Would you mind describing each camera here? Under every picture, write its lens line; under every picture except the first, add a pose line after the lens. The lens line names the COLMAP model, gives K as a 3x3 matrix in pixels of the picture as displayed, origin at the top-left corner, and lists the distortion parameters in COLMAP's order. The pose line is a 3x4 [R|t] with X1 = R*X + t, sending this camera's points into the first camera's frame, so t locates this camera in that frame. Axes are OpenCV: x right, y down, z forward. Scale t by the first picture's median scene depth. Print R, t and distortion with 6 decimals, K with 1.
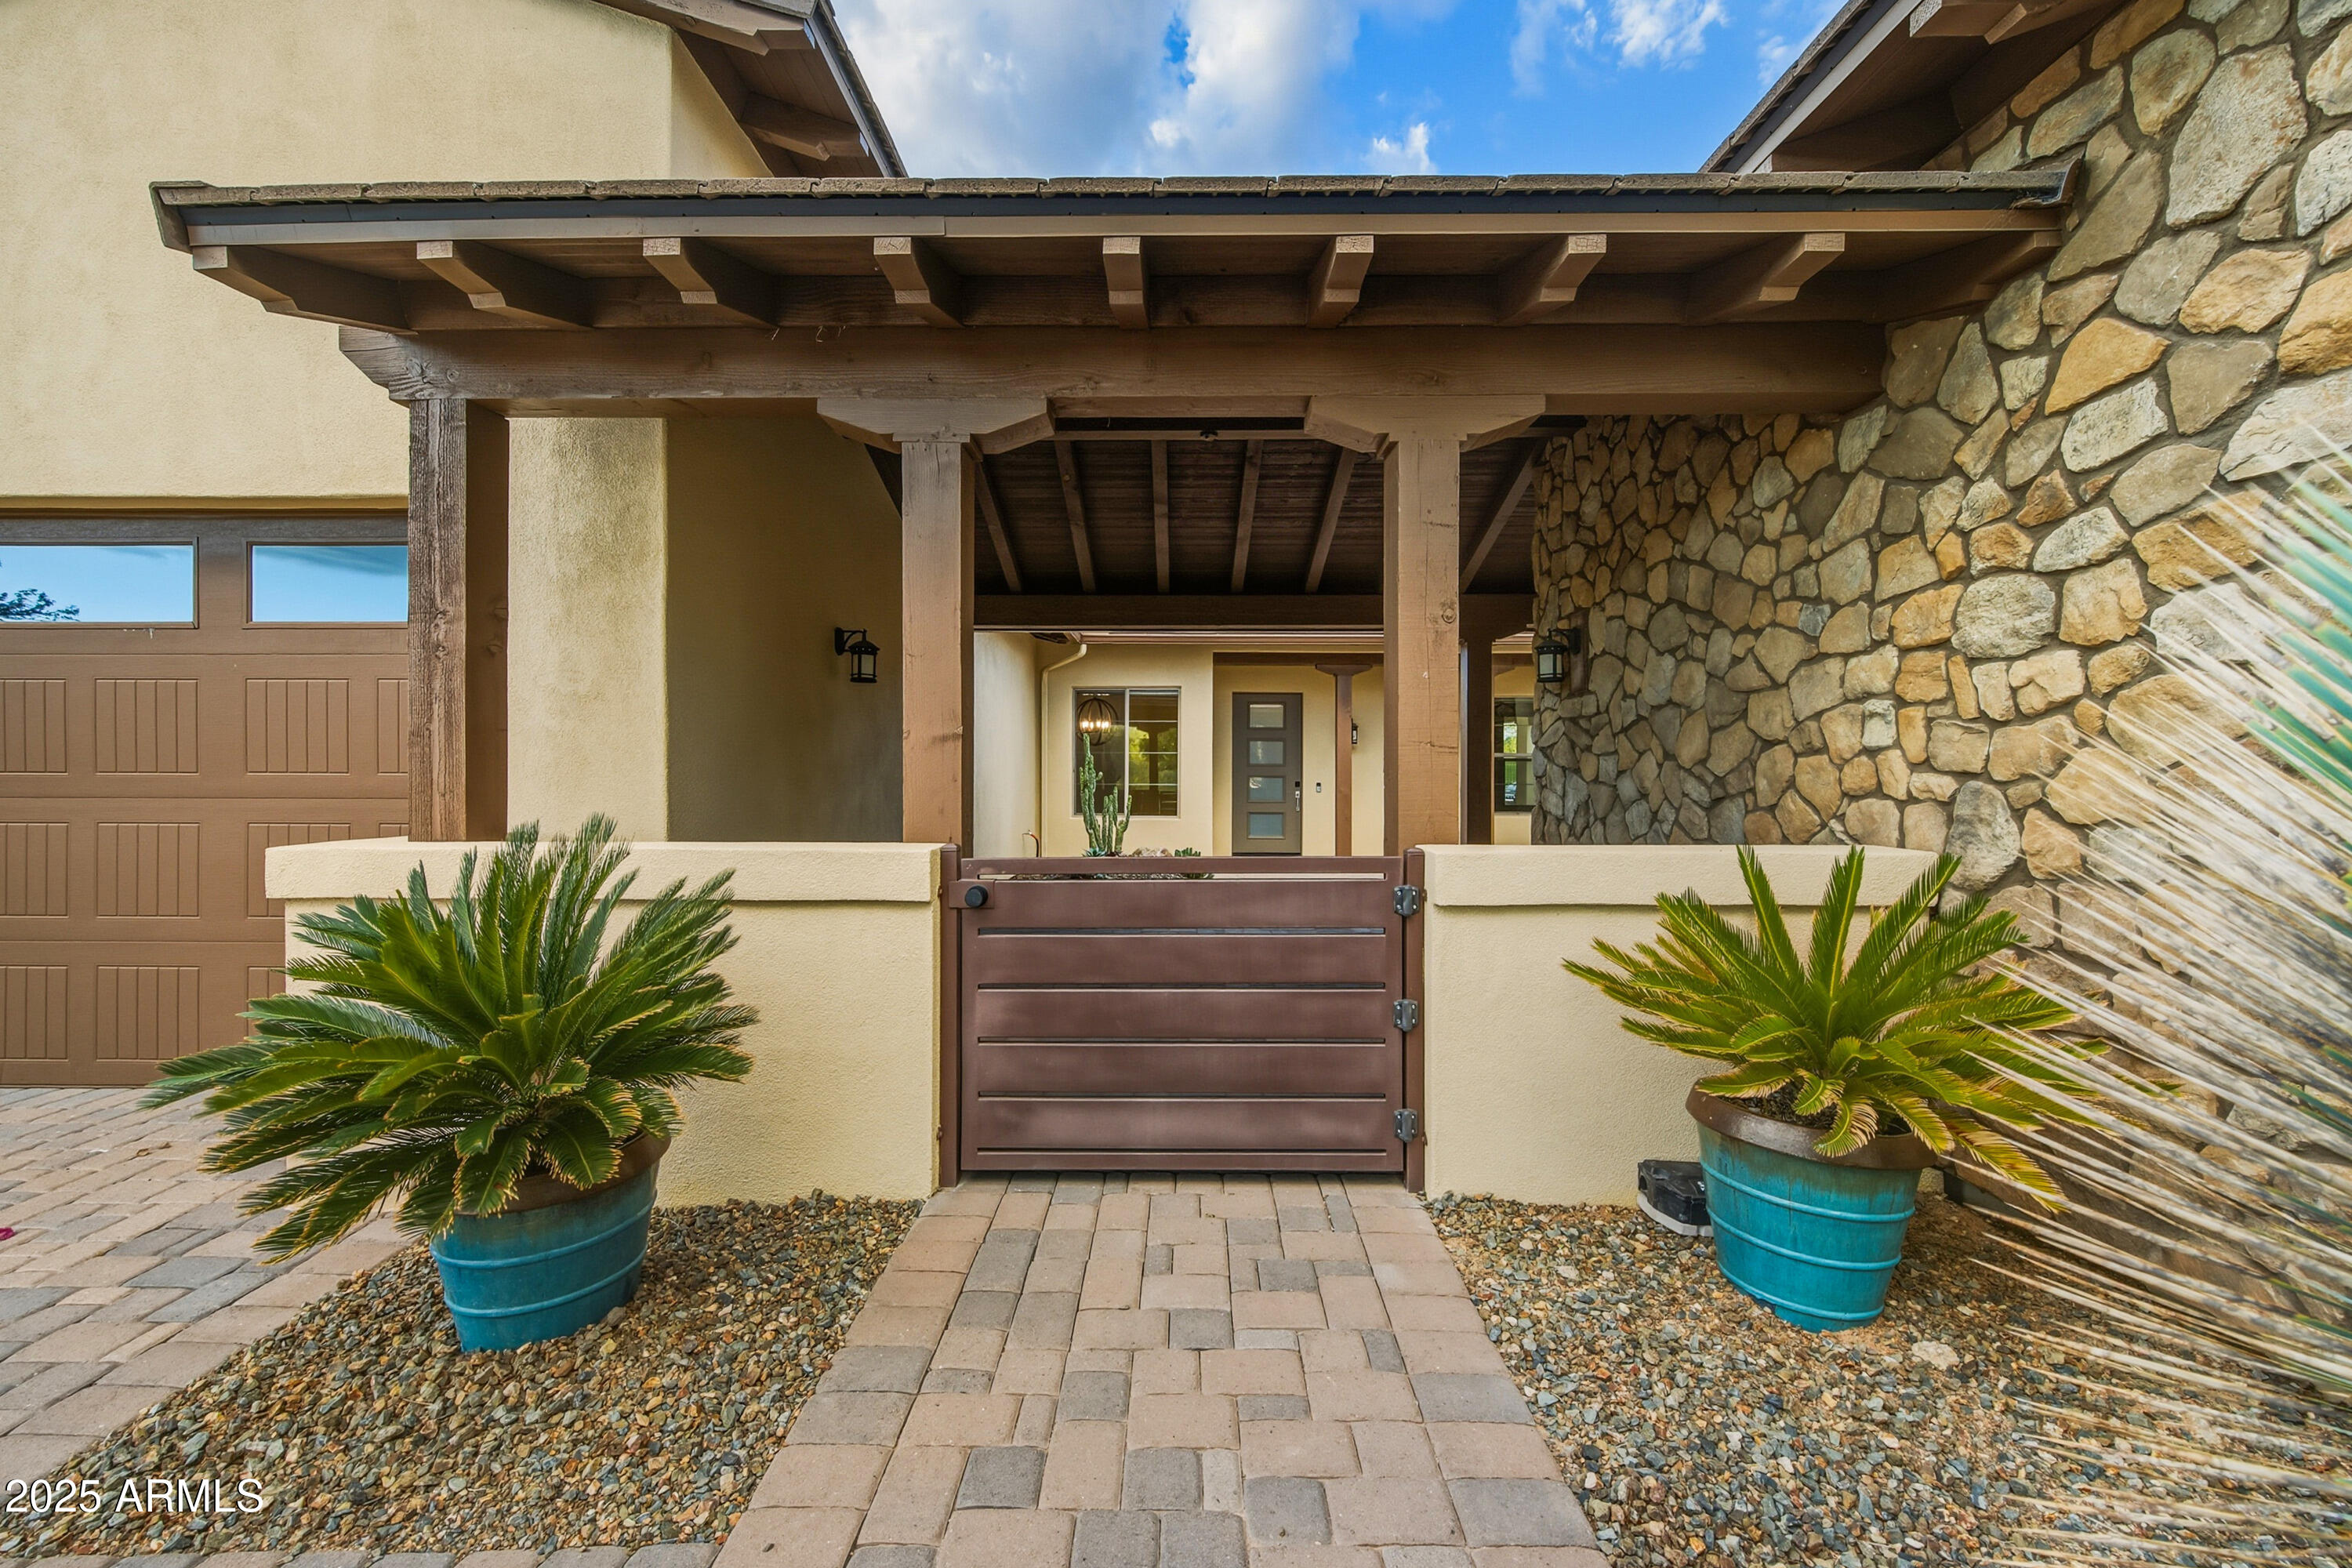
lens RADIAL K [[918.9, 0, 1177.3], [0, 918.9, 779.7], [0, 0, 1]] dist [-0.000879, -0.000031]
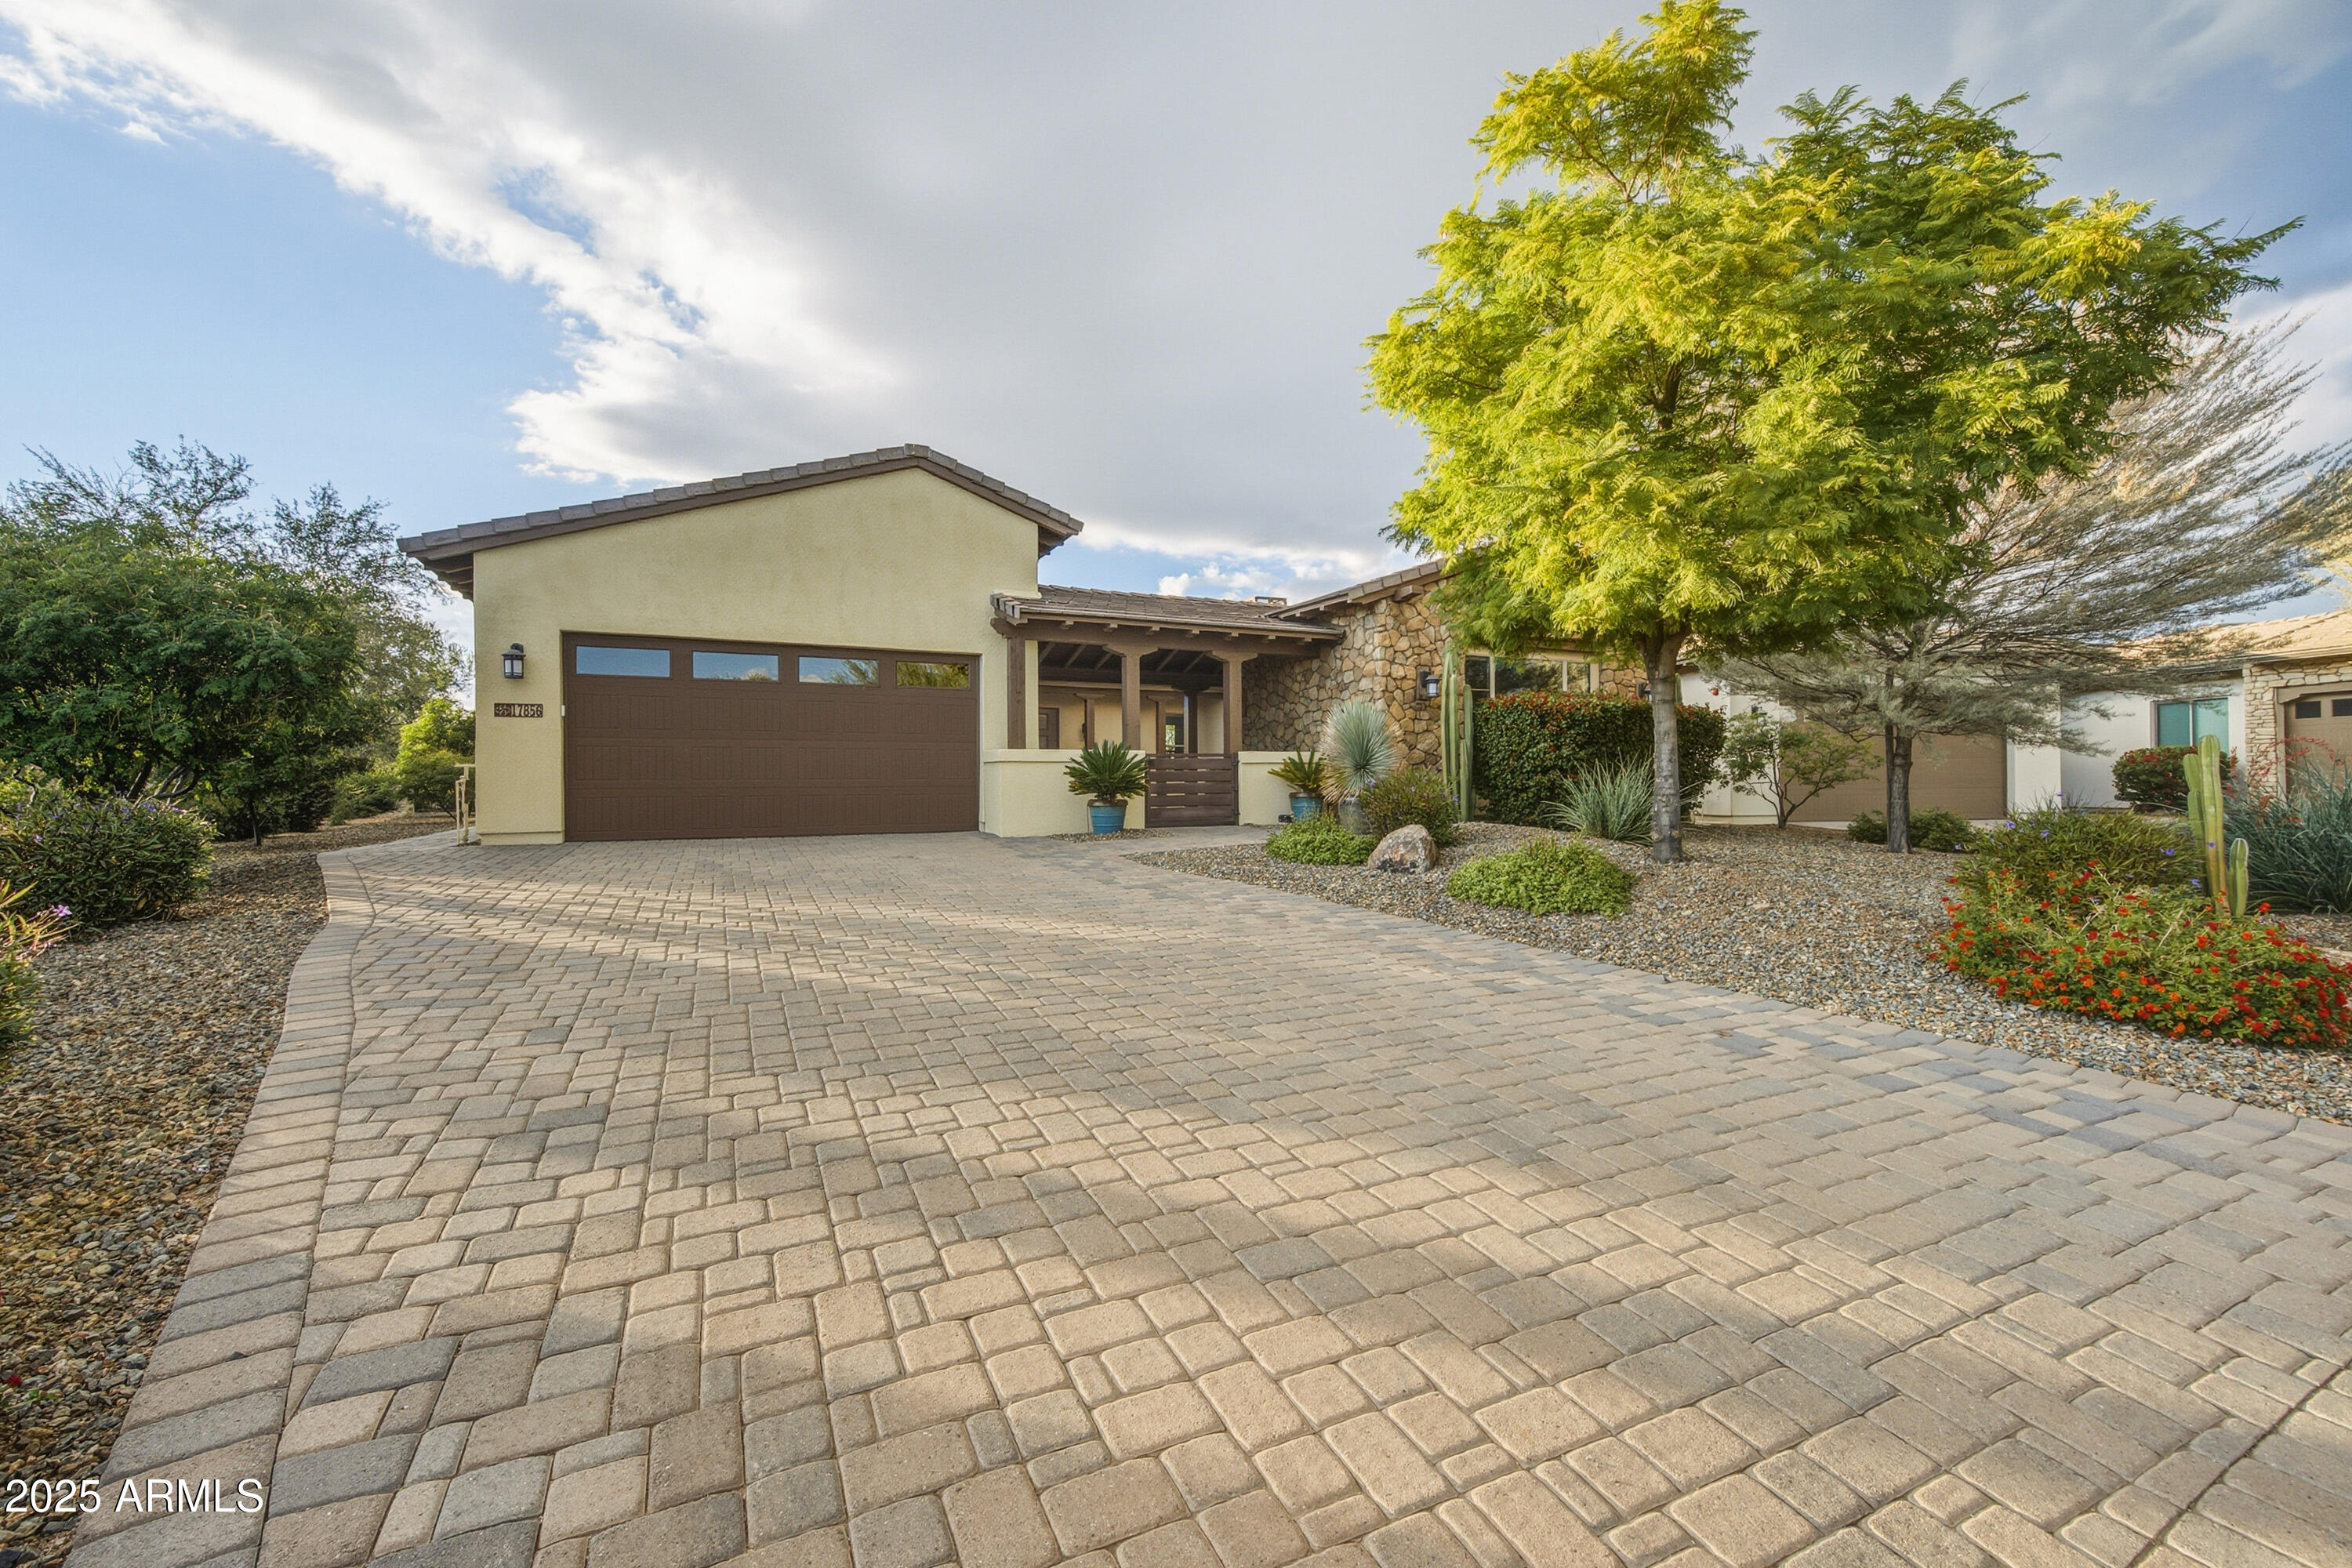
lens RADIAL K [[918.9, 0, 1171.2], [0, 918.9, 783.4], [0, 0, 1]] dist [-0.000879, -0.000031]
pose [[0.895625, -0.005192, 0.444780, -2.135157], [0.008356, 0.999952, -0.005154, 0.264626], [-0.444732, 0.008333, 0.895625, -3.055110]]
